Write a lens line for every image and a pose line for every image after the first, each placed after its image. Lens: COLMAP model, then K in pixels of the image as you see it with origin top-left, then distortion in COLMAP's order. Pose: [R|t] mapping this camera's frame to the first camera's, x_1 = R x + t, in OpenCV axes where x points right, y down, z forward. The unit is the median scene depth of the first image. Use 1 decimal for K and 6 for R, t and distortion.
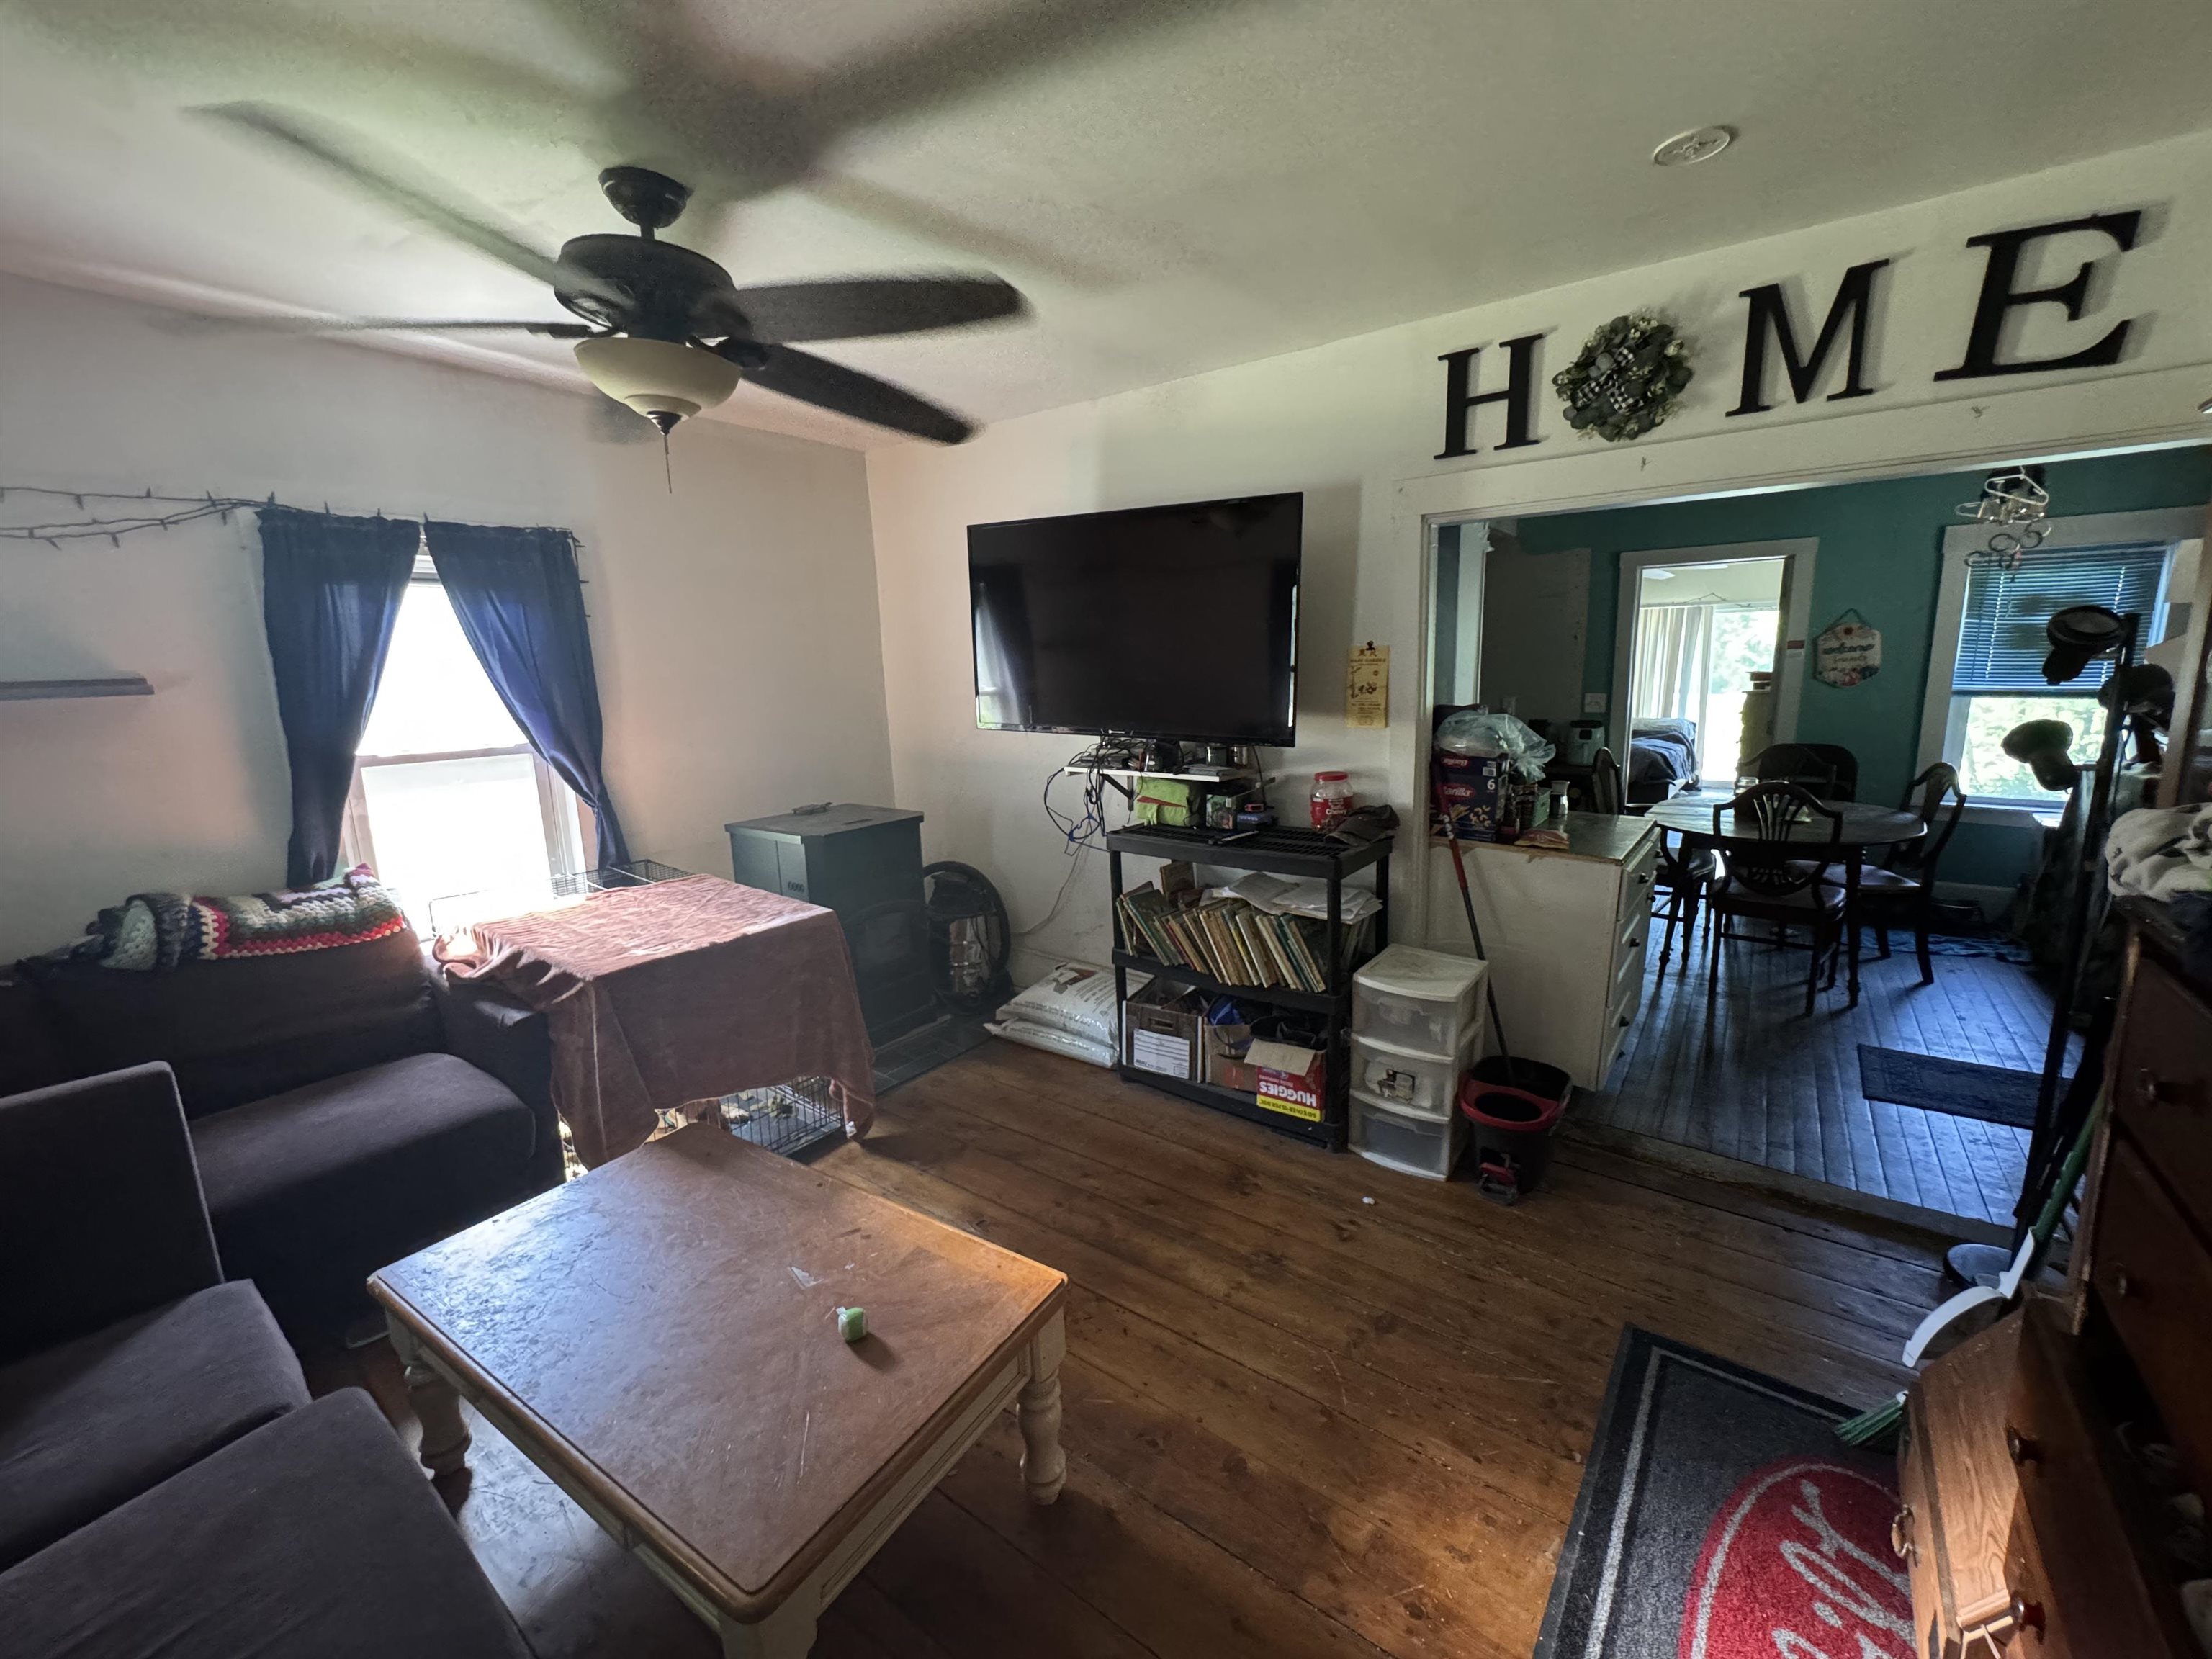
lens RADIAL K [[888.1, 0, 1106.0], [0, 888.1, 829.5], [0, 0, 1]] dist [-0.000716, -0.000078]
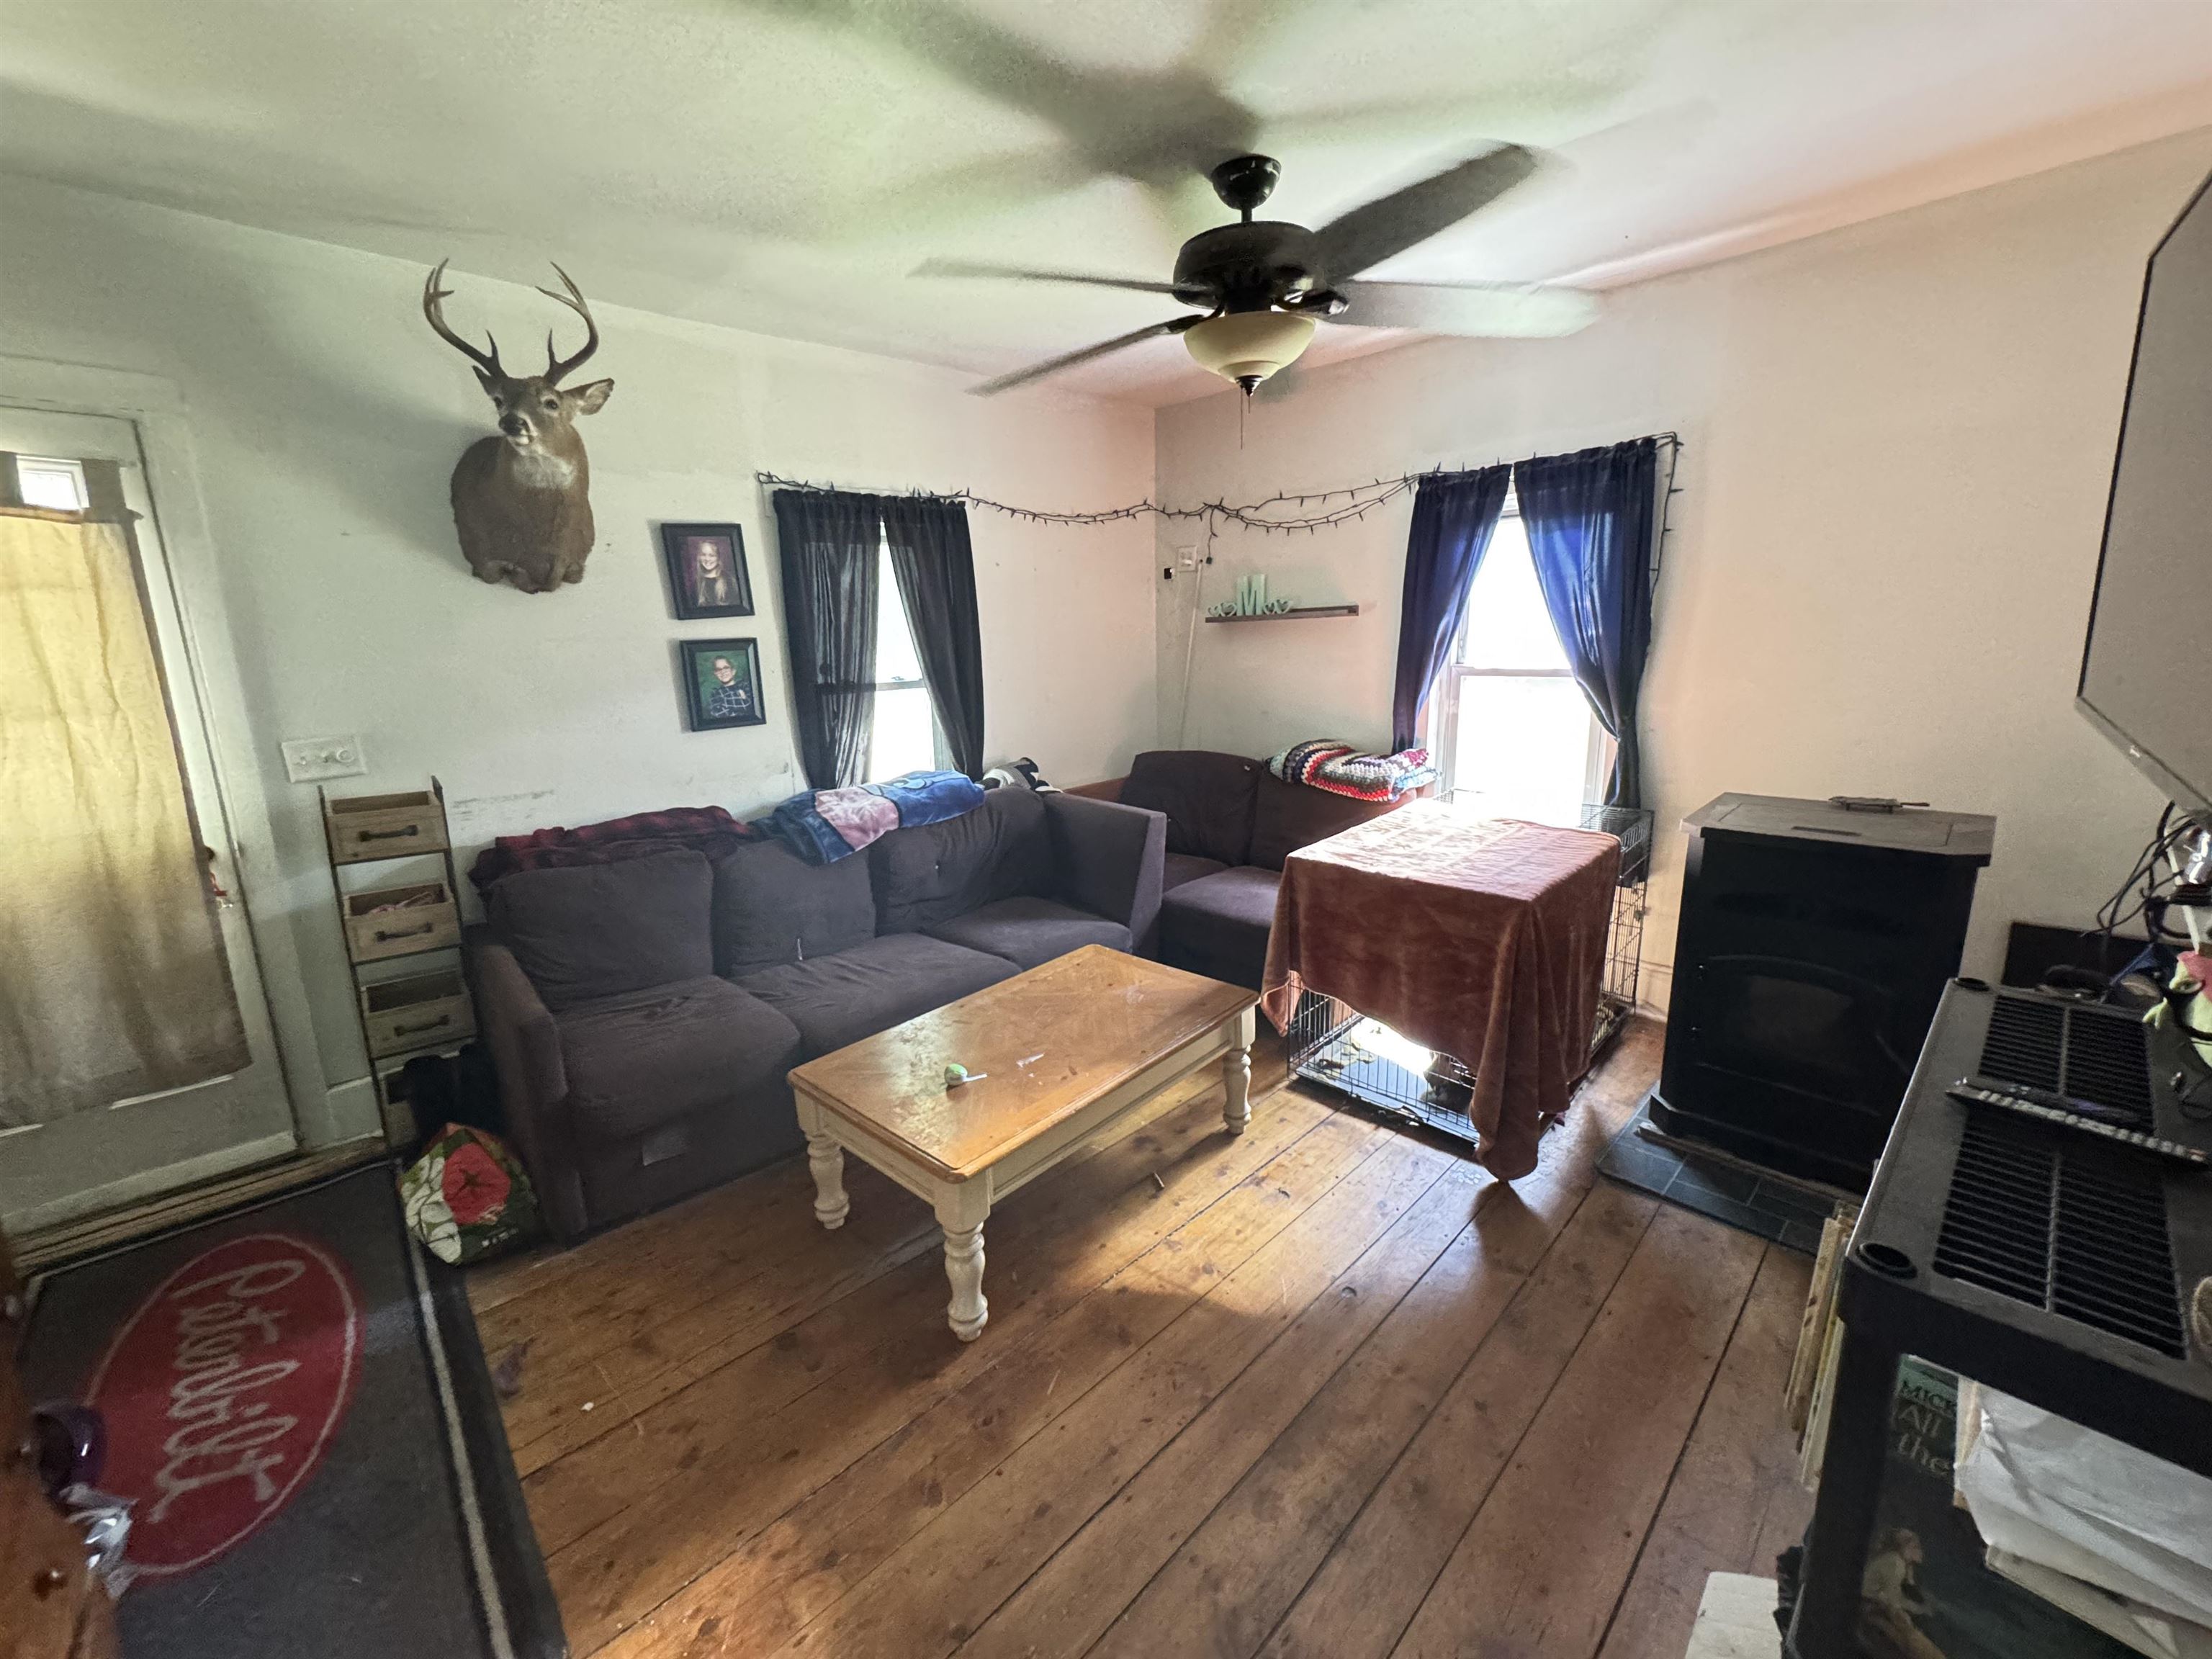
lens RADIAL K [[888.1, 0, 1106.0], [0, 888.1, 829.5], [0, 0, 1]] dist [-0.000716, -0.000078]
pose [[-0.158687, 0.248787, -0.955470, 0.532707], [-0.143876, 0.951576, 0.271668, -0.142350], [0.976790, 0.180579, -0.115208, 0.744192]]
